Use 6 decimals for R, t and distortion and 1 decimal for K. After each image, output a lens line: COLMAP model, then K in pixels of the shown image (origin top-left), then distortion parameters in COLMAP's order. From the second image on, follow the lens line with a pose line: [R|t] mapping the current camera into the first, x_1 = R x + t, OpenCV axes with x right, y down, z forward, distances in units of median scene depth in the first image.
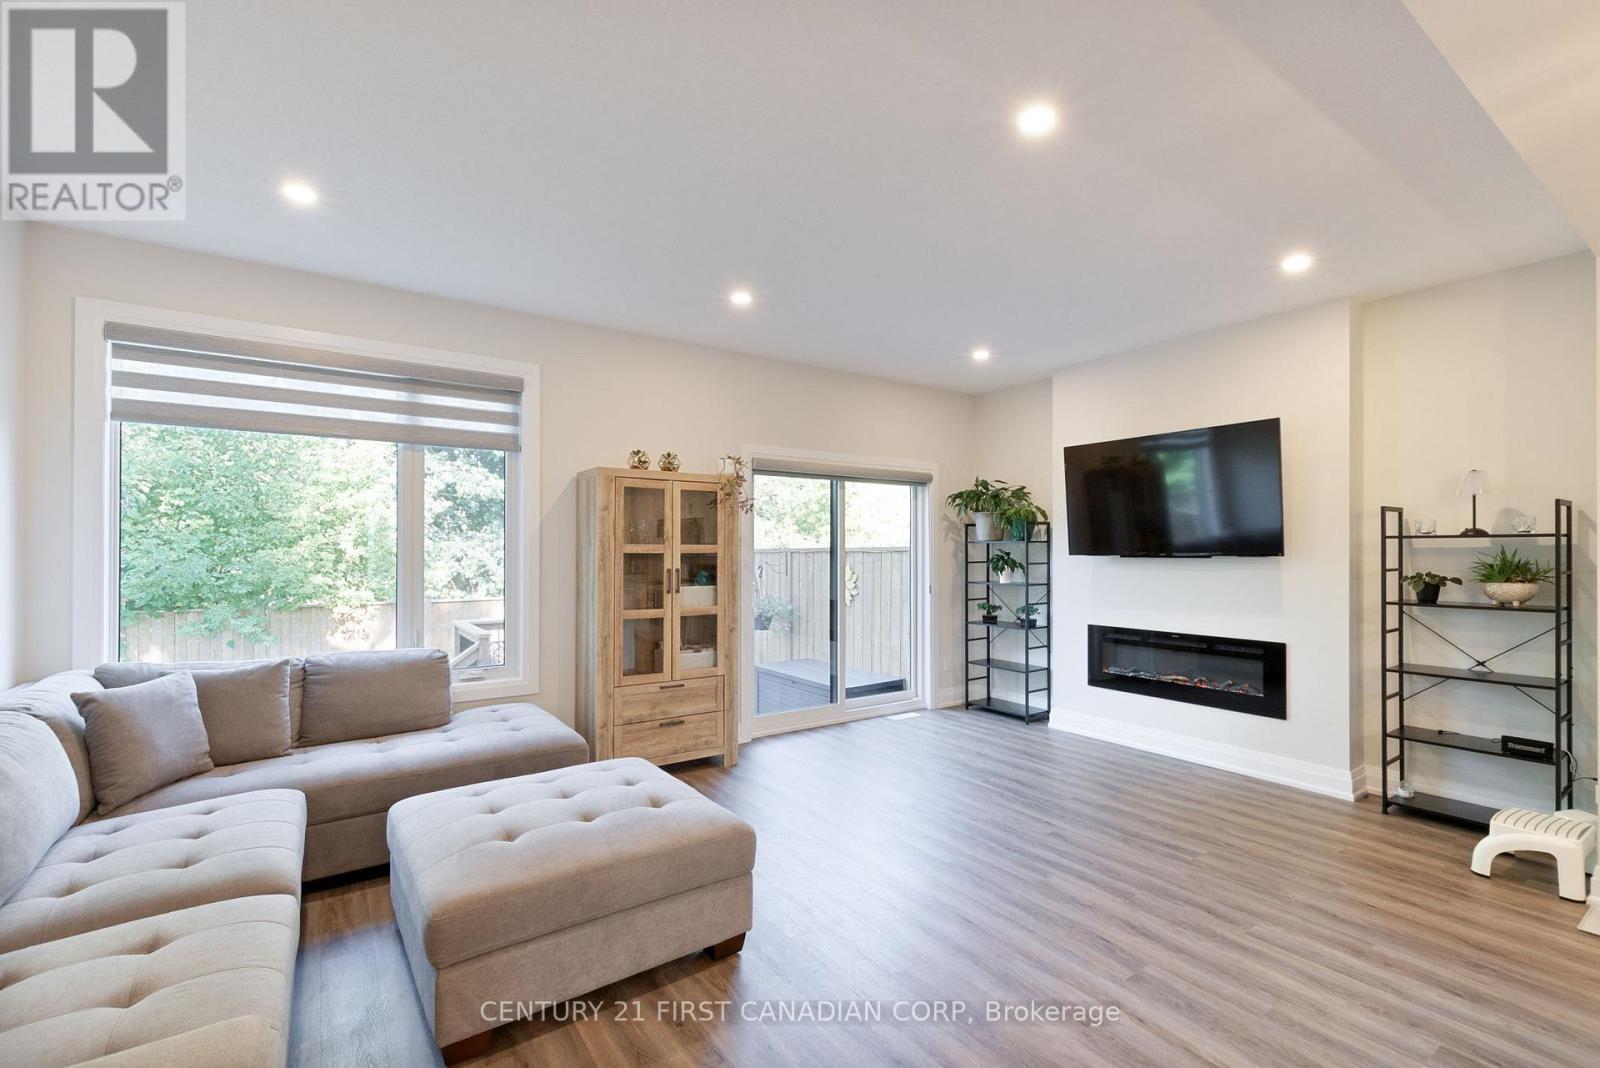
lens RADIAL K [[692.9, 0, 822.9], [0, 692.9, 548.9], [0, 0, 1]] dist [0.002354, 0.000080]
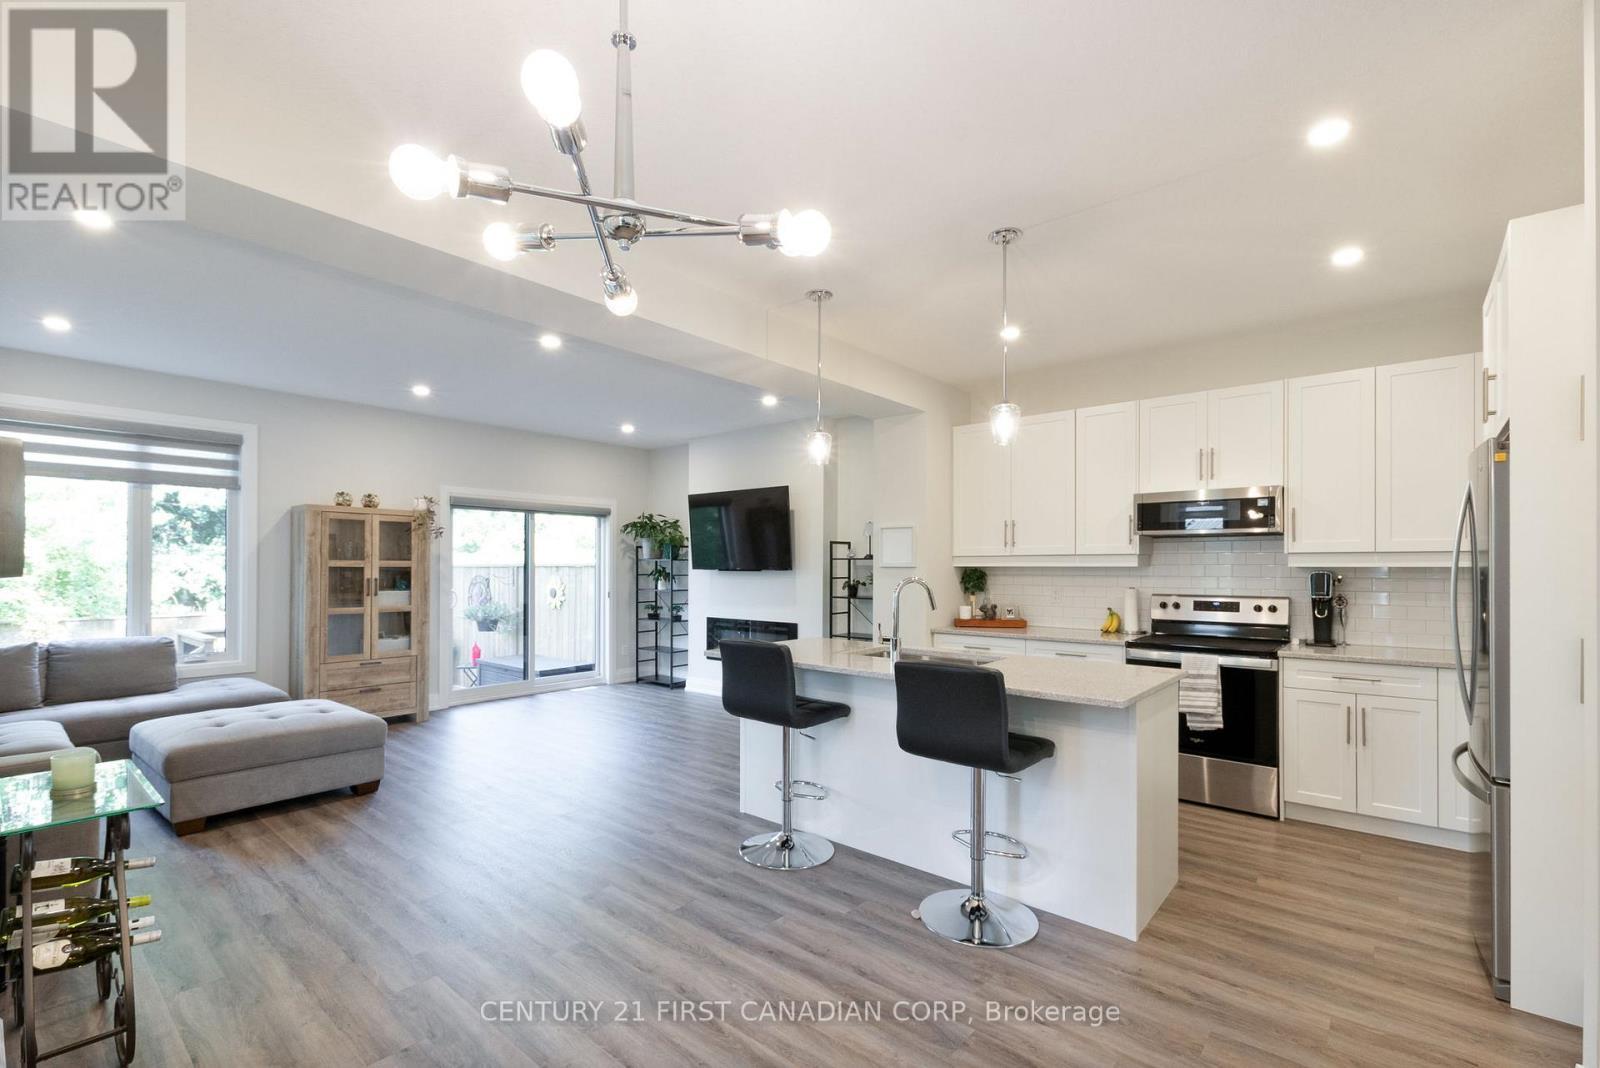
lens RADIAL K [[682.3, 0, 805.8], [0, 682.3, 566.1], [0, 0, 1]] dist [0.024849, -0.010081]
pose [[0.968510, 0.003763, 0.248947, 0.265426], [-0.004201, 0.999990, 0.001227, -0.000497], [-0.248940, -0.002234, 0.968516, -0.515090]]
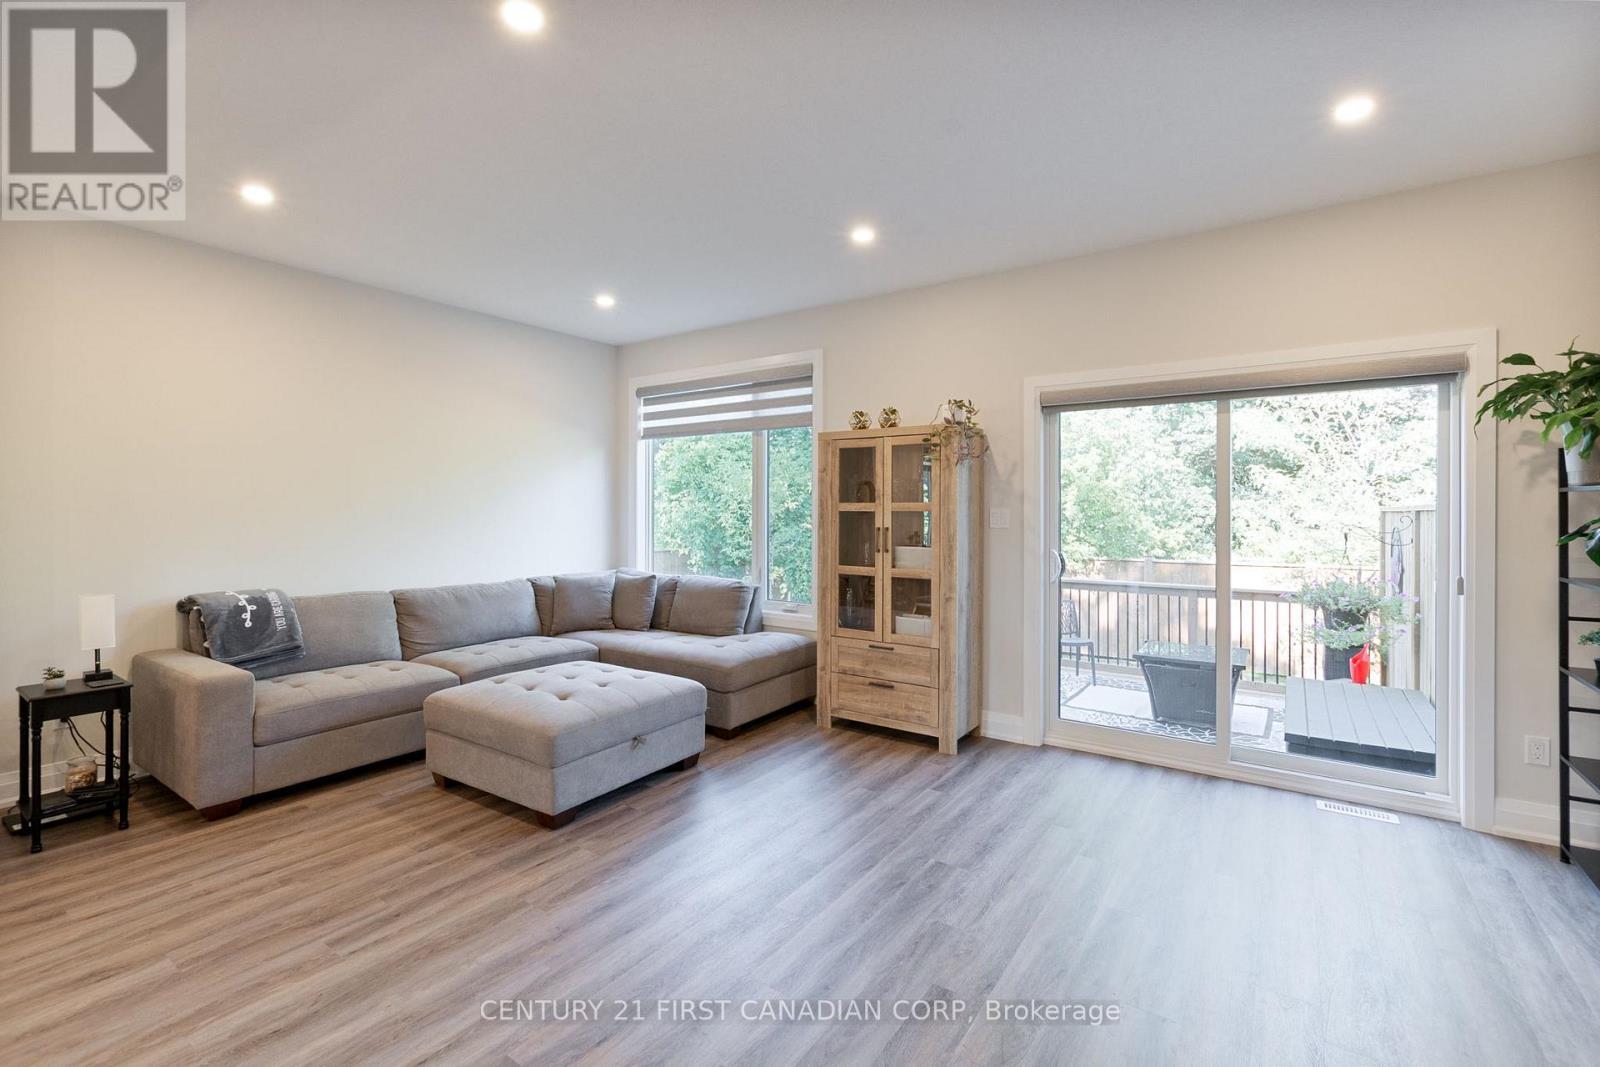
lens RADIAL K [[705.8, 0, 783.7], [0, 705.8, 509.9], [0, 0, 1]] dist [0.001400, 0.000309]
pose [[0.334655, 0.000352, -0.942341, 0.642890], [0.002398, 0.999996, 0.001225, 0.002319], [0.942338, -0.002670, 0.334653, 0.510599]]
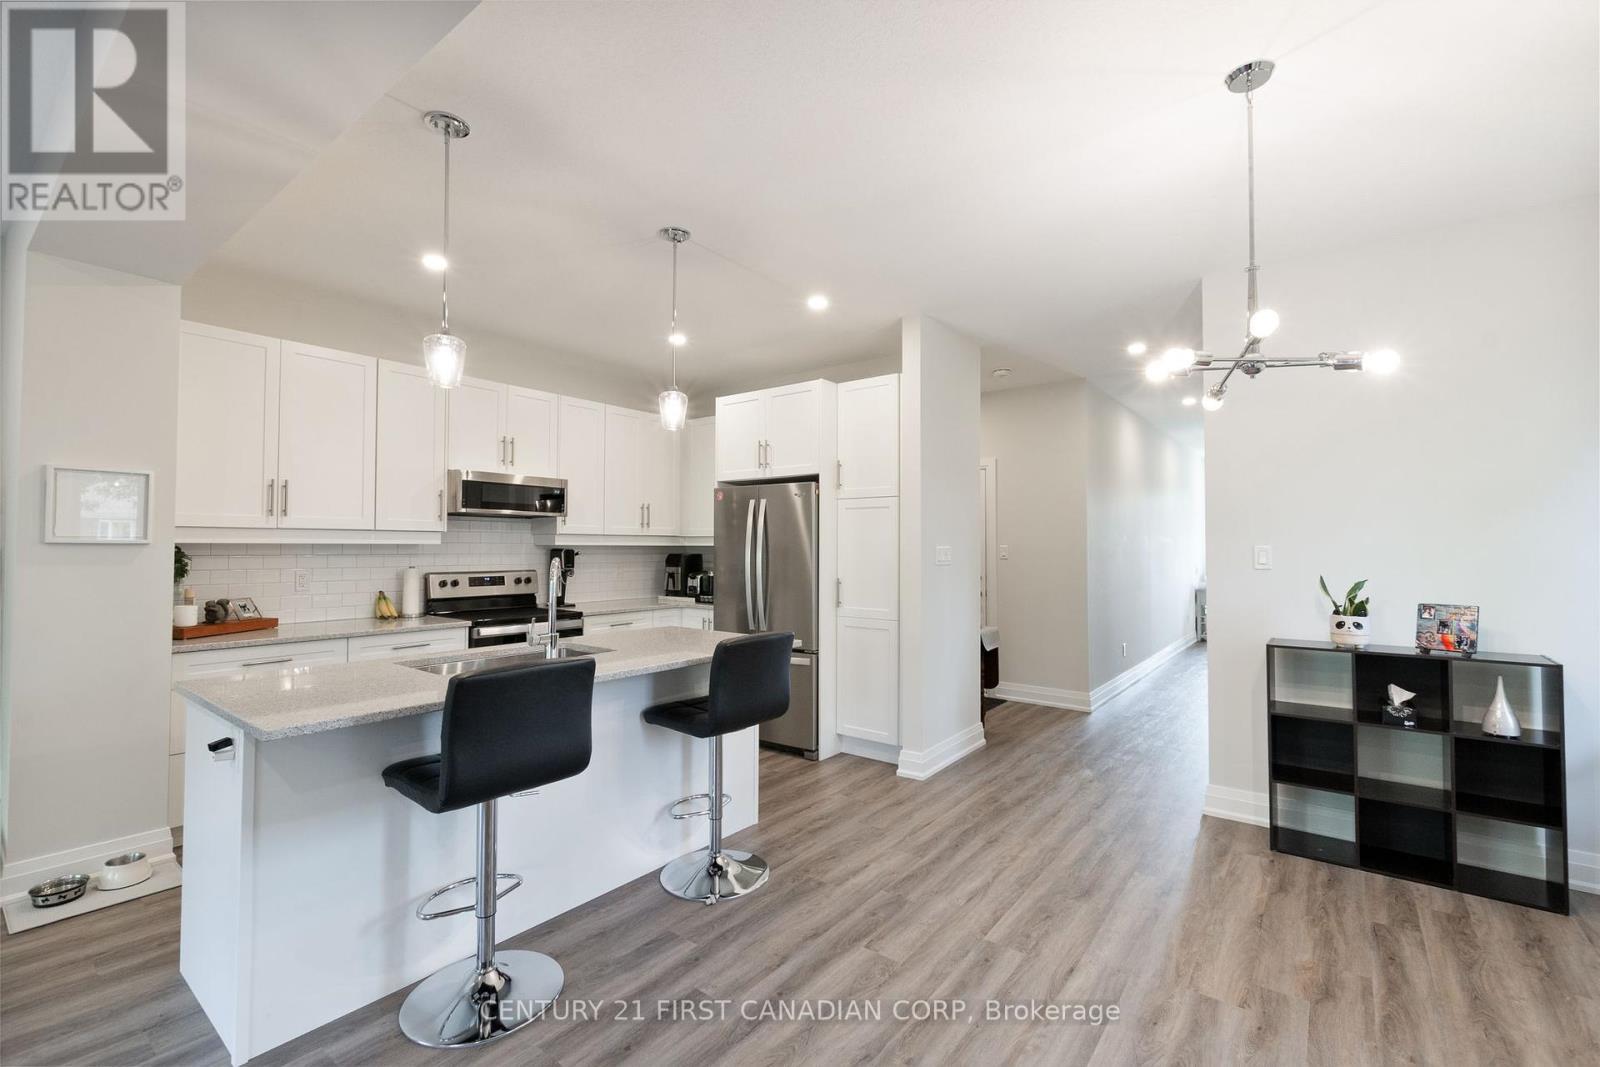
lens RADIAL K [[701.6, 0, 795.9], [0, 701.6, 530.6], [0, 0, 1]] dist [-0.000313, -0.000956]
pose [[-0.285660, 0.023262, 0.958049, -0.089250], [-0.007105, 0.999626, -0.026390, 0.002650], [-0.958305, -0.014345, -0.285388, 0.140109]]
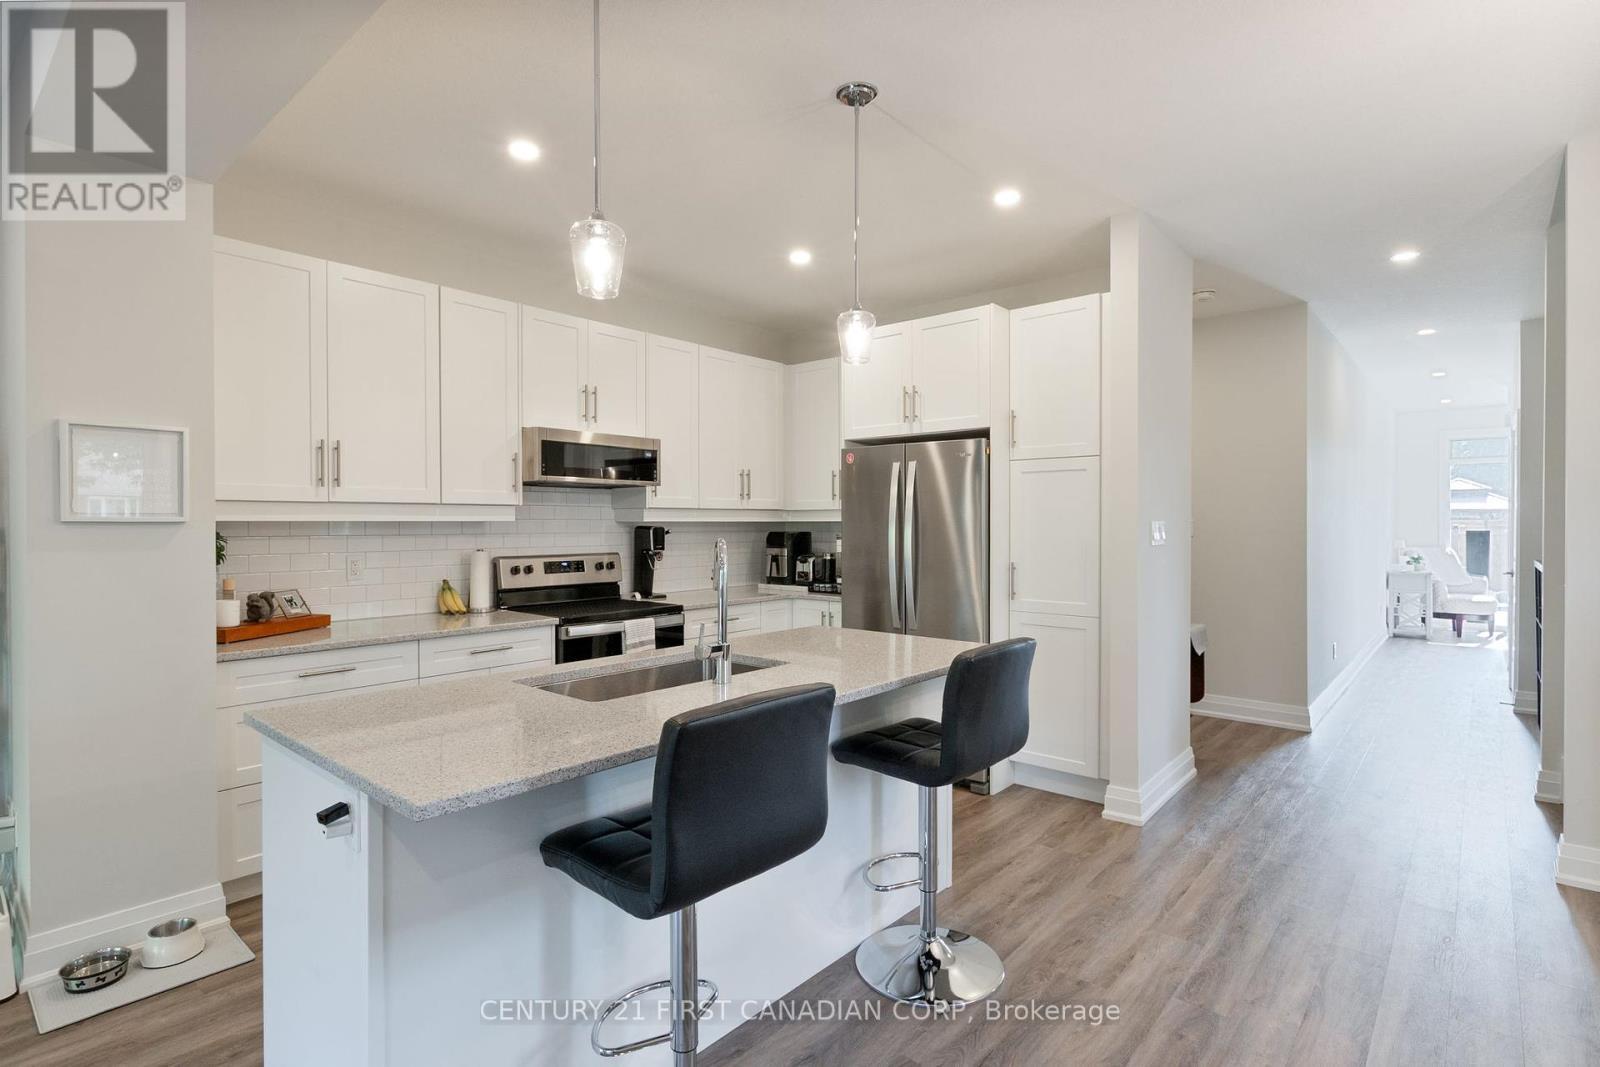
lens RADIAL K [[798.2, 0, 789.0], [0, 798.2, 531.7], [0, 0, 1]] dist [-0.001137, -0.000055]
pose [[-0.227303, -0.007850, 0.973793, 0.051347], [-0.002255, 0.999969, 0.007534, 0.003574], [-0.973822, -0.000483, -0.227313, 0.239054]]
